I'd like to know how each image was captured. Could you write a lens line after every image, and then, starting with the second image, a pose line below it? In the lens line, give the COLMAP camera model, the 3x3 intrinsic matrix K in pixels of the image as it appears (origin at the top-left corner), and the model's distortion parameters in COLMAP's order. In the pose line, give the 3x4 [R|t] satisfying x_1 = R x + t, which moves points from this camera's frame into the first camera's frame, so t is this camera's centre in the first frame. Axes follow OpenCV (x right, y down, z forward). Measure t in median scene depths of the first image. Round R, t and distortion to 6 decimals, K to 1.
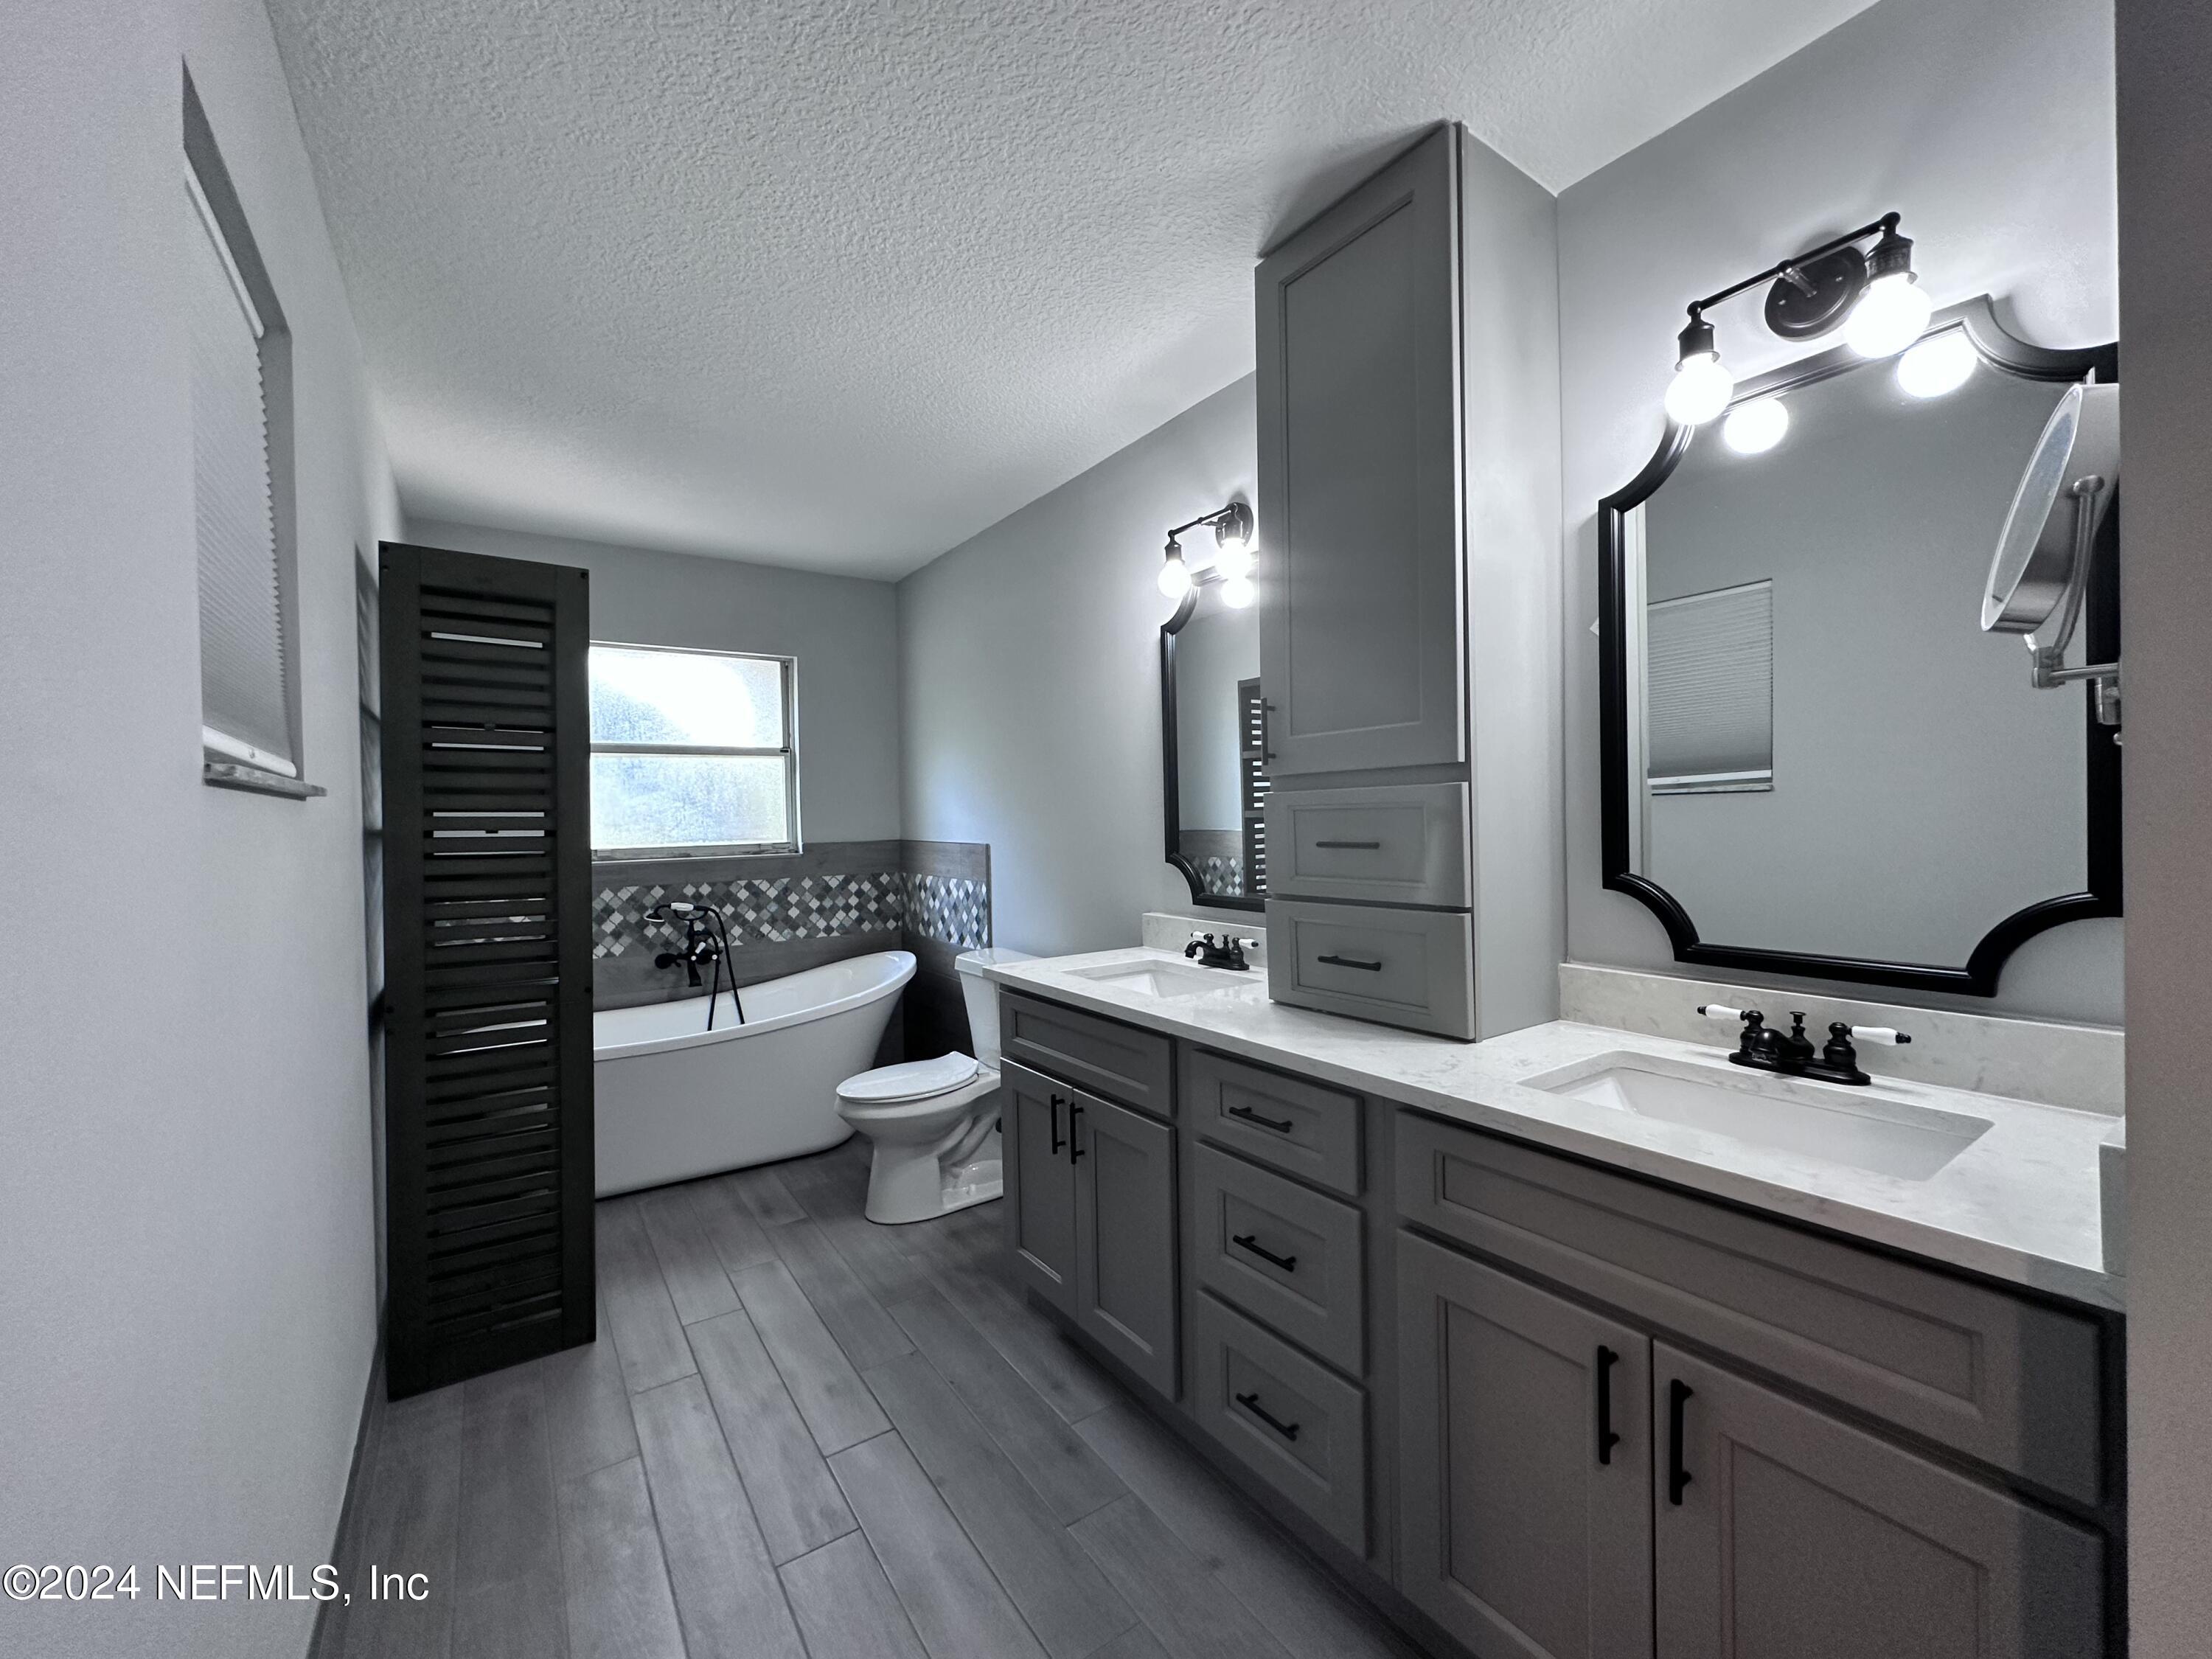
lens RADIAL K [[884.4, 0, 1103.0], [0, 884.4, 830.5], [0, 0, 1]] dist [-0.003144, 0.001768]
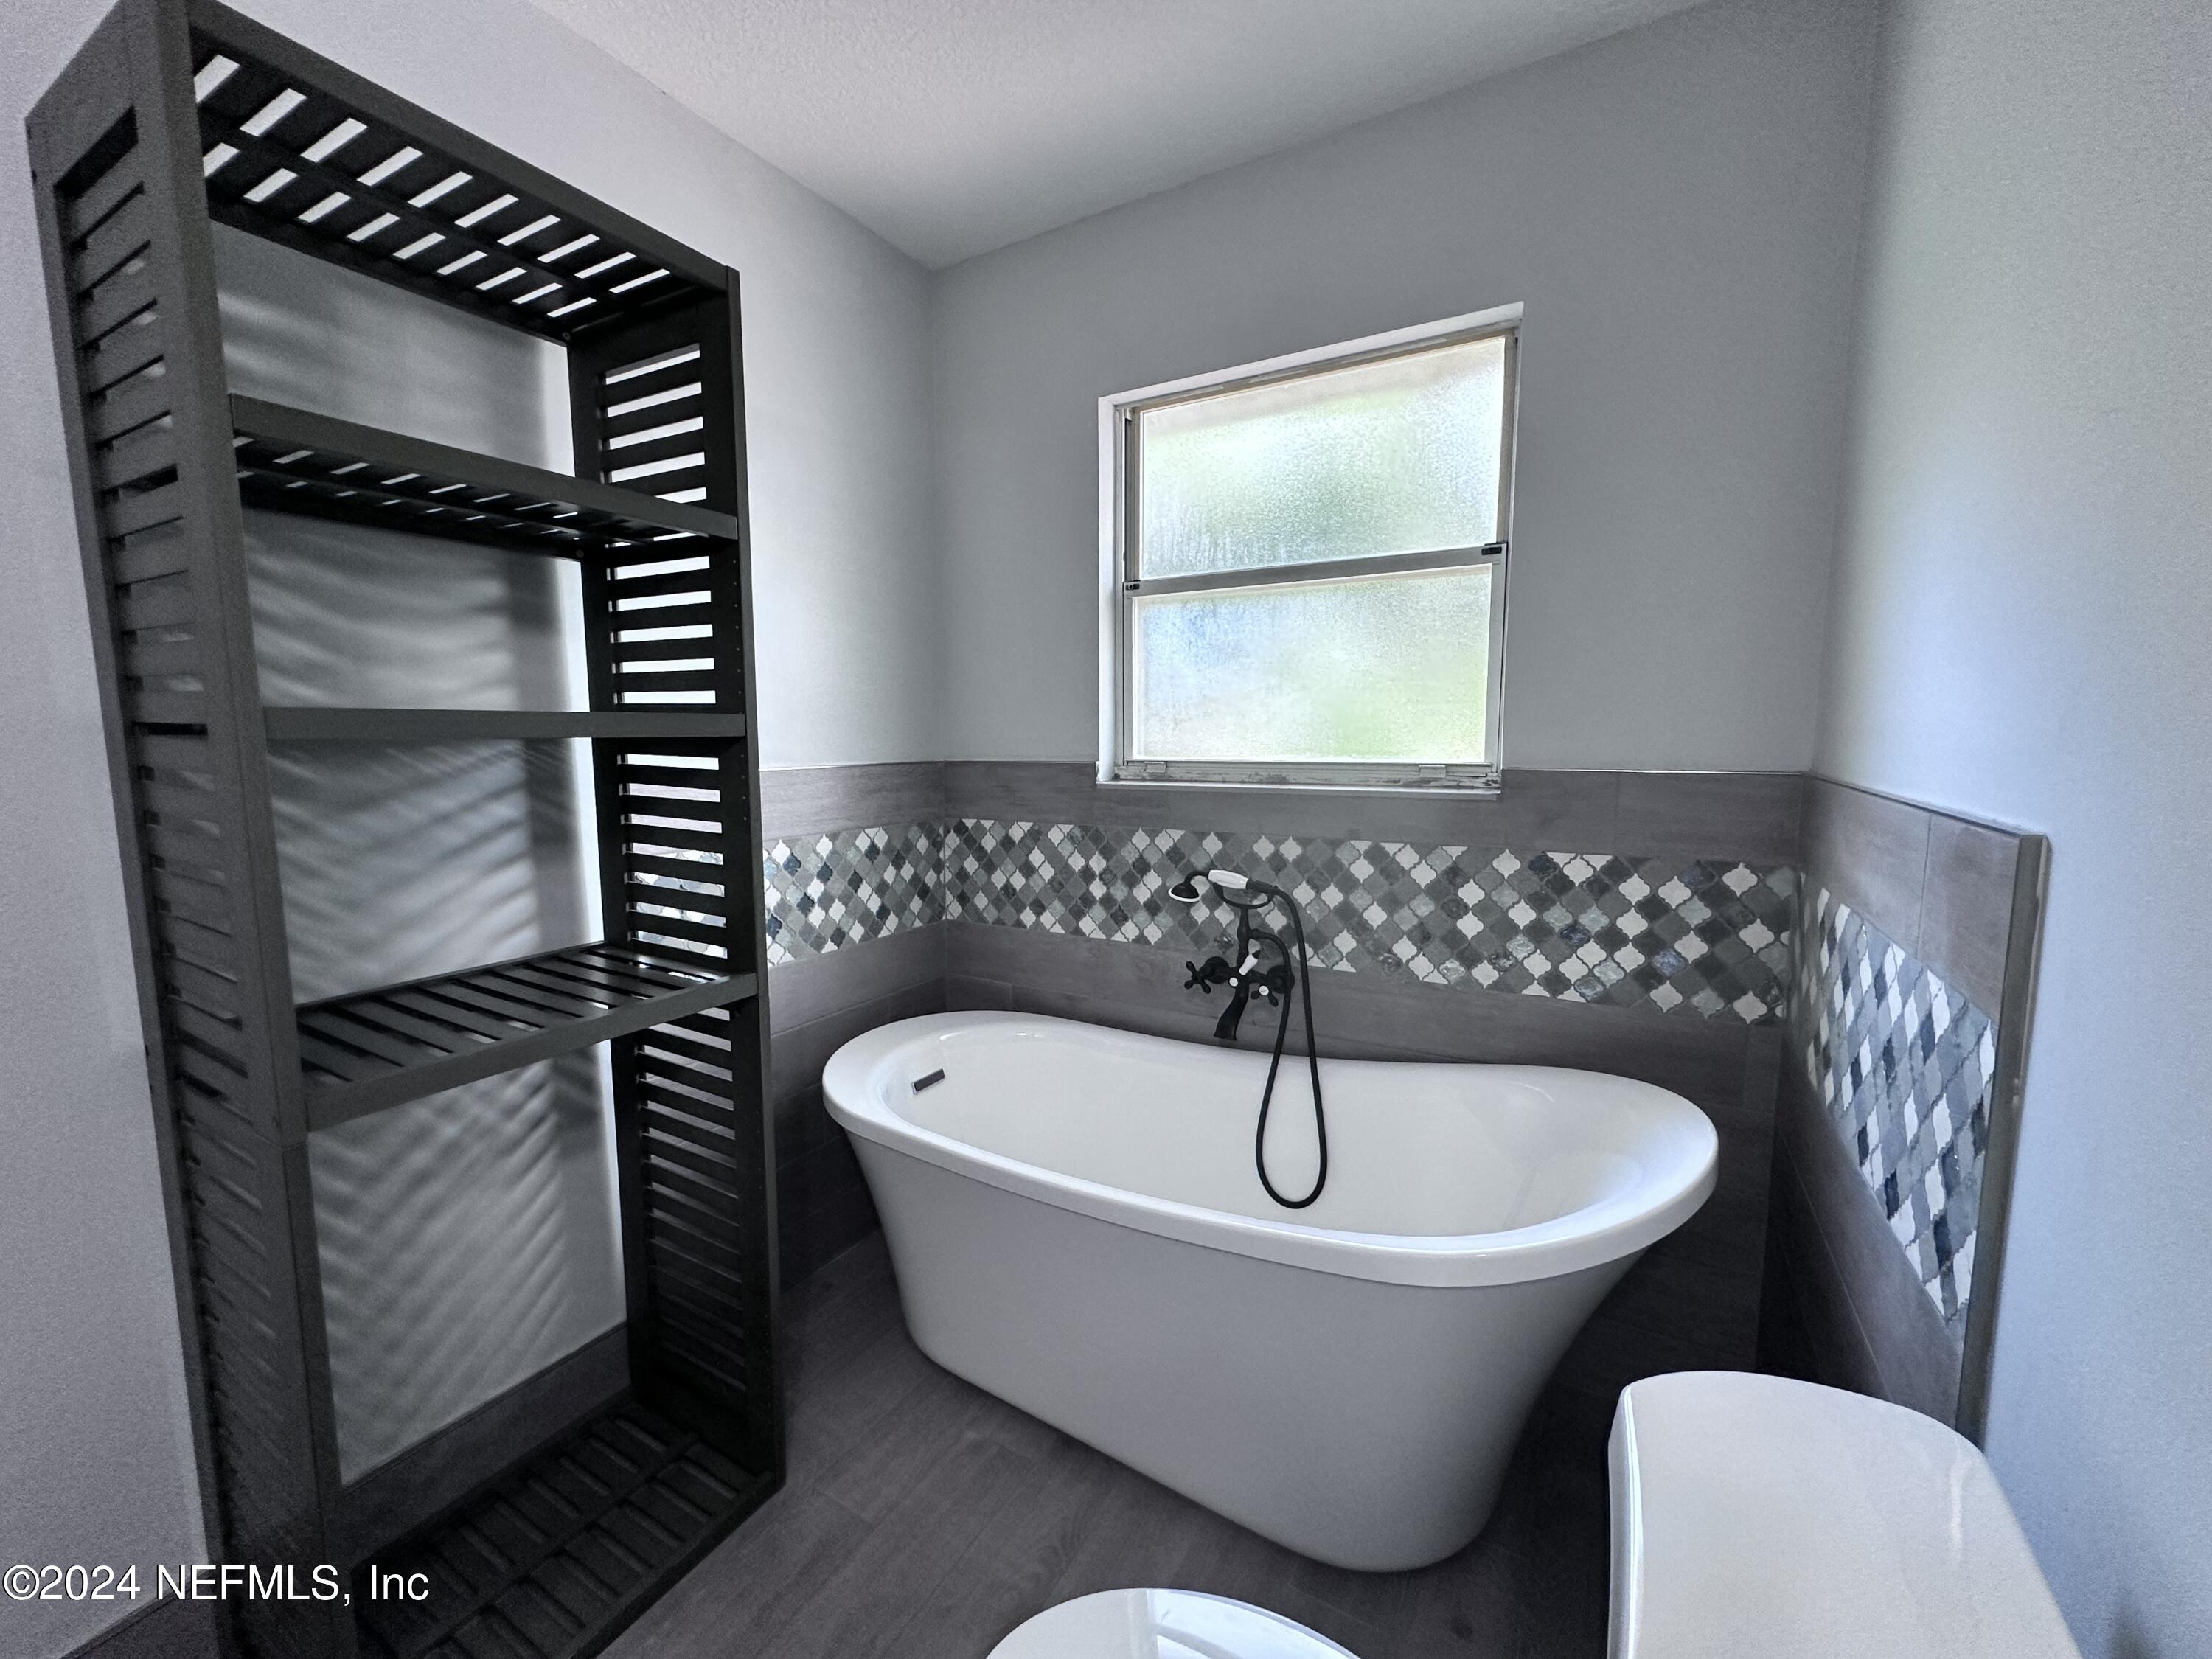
lens RADIAL K [[884.4, 0, 1108.4], [0, 884.4, 828.6], [0, 0, 1]] dist [-0.003144, 0.001768]
pose [[0.423297, 0.120032, -0.898004, -0.038530], [-0.016633, 0.992047, 0.124762, -0.006669], [0.905838, -0.037875, 0.421927, 0.657552]]
